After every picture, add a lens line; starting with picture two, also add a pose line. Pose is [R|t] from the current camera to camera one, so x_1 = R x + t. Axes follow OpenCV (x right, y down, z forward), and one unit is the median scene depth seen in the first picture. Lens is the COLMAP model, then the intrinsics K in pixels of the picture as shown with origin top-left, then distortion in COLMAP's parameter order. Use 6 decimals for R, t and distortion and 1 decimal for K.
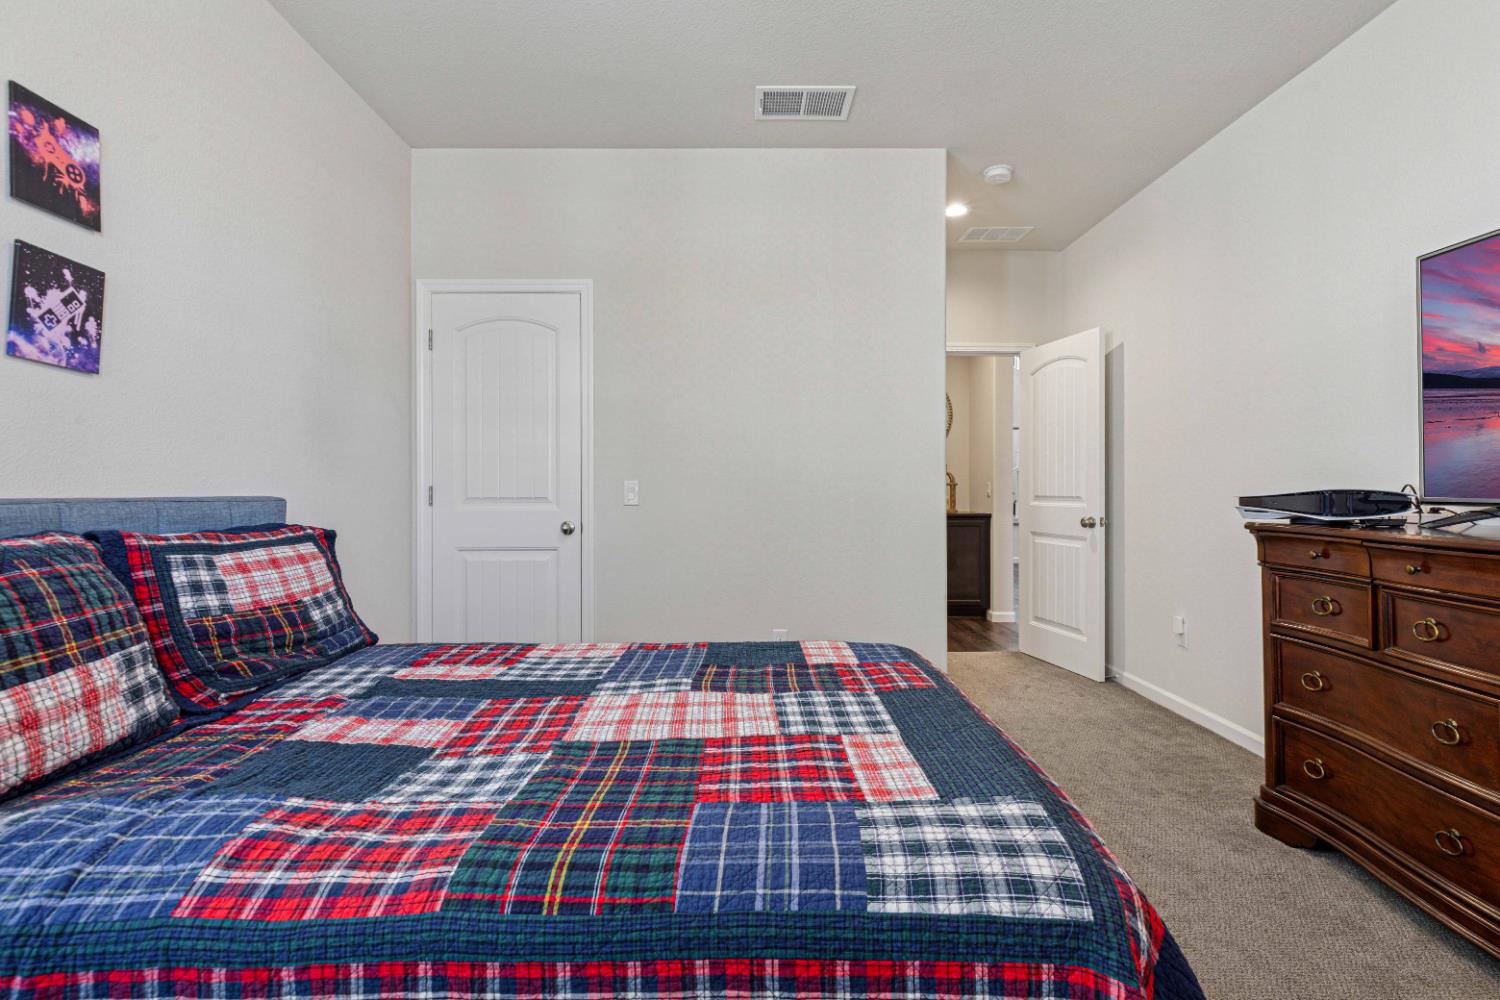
lens RADIAL K [[672.4, 0, 750.0], [0, 672.4, 500.0], [0, 0, 1]] dist [0.000607, -0.000228]
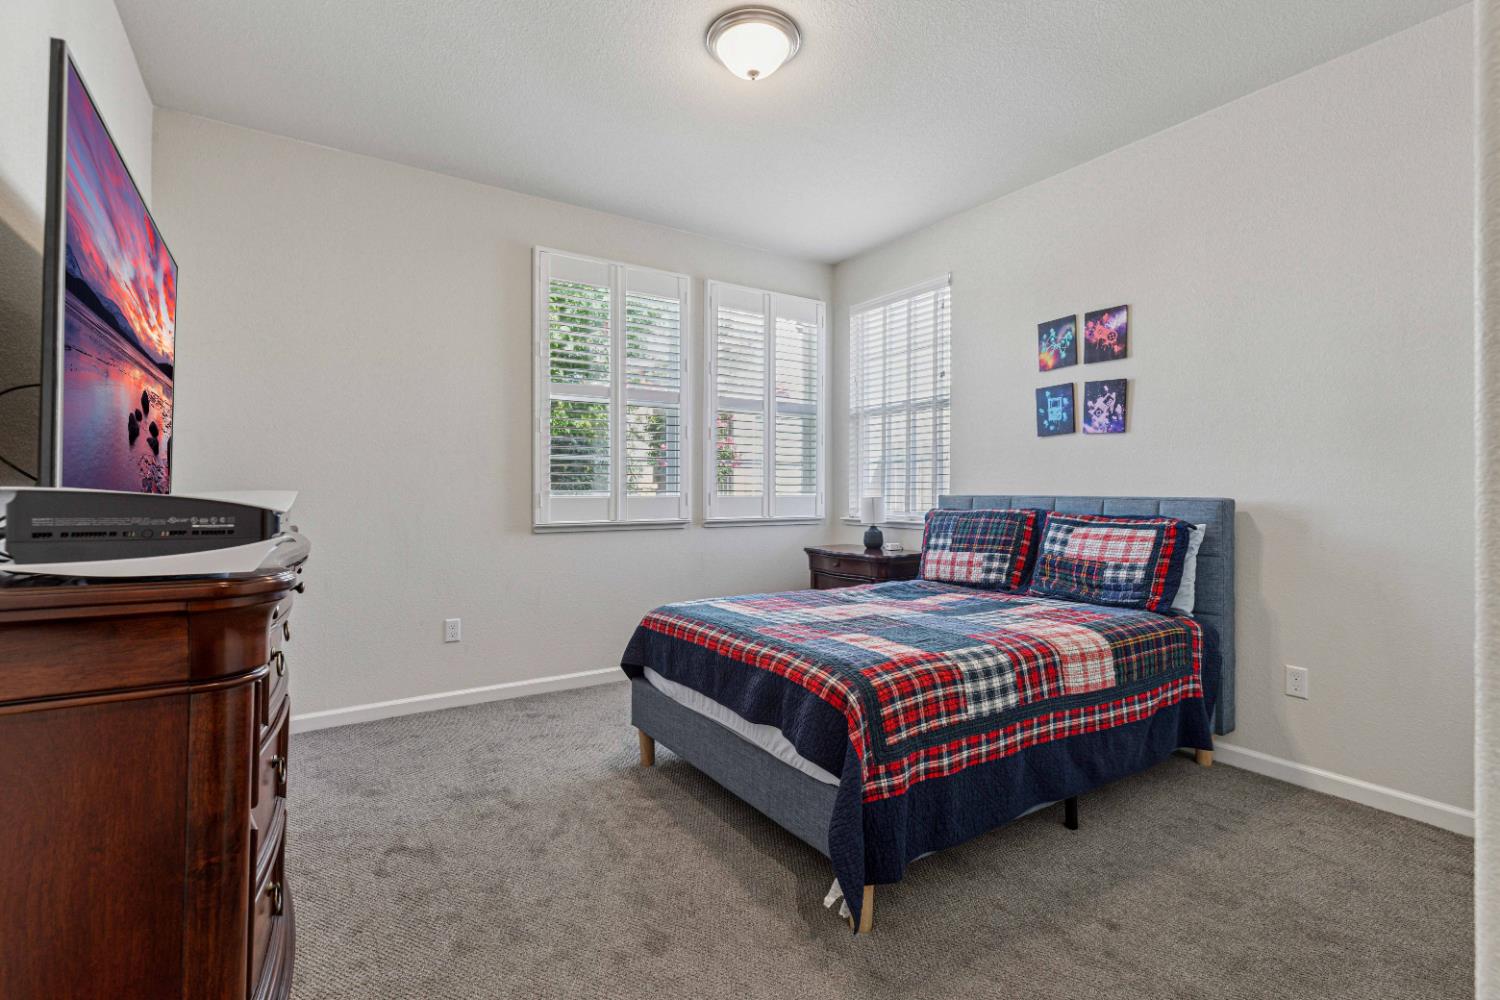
lens RADIAL K [[672.4, 0, 750.0], [0, 672.4, 500.0], [0, 0, 1]] dist [0.000607, -0.000228]
pose [[-0.833419, 0.004102, -0.552626, 1.048110], [-0.014134, 0.999487, 0.028735, -0.036087], [0.552461, 0.031759, -0.832934, 2.147816]]
